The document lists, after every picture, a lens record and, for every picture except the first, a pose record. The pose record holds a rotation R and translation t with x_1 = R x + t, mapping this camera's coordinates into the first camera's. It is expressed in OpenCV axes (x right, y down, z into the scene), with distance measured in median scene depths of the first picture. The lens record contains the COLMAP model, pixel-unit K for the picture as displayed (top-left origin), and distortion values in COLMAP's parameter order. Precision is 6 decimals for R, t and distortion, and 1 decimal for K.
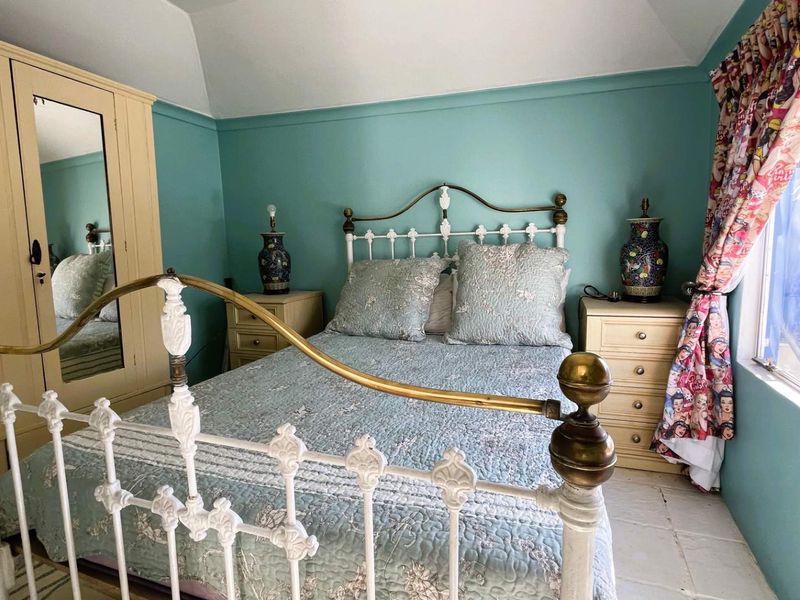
lens RADIAL K [[410.4, 0, 406.7], [0, 410.4, 298.7], [0, 0, 1]] dist [0.005504, 0.001213]
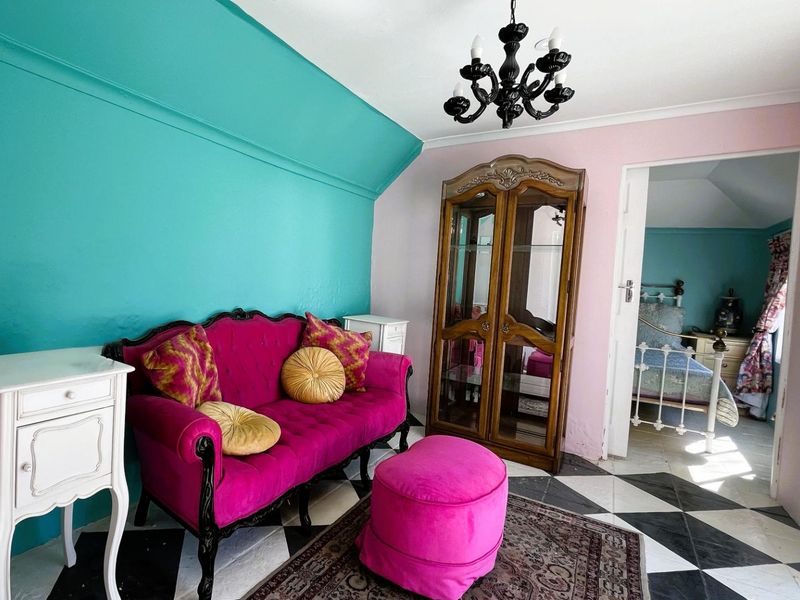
lens RADIAL K [[384.1, 0, 338.8], [0, 384.1, 304.4], [0, 0, 1]] dist [-0.000641, 0.000043]
pose [[0.963491, 0.083721, -0.254316, -1.067246], [-0.099910, 0.993668, -0.051400, 0.182801], [0.248402, 0.074932, 0.965754, -1.749578]]
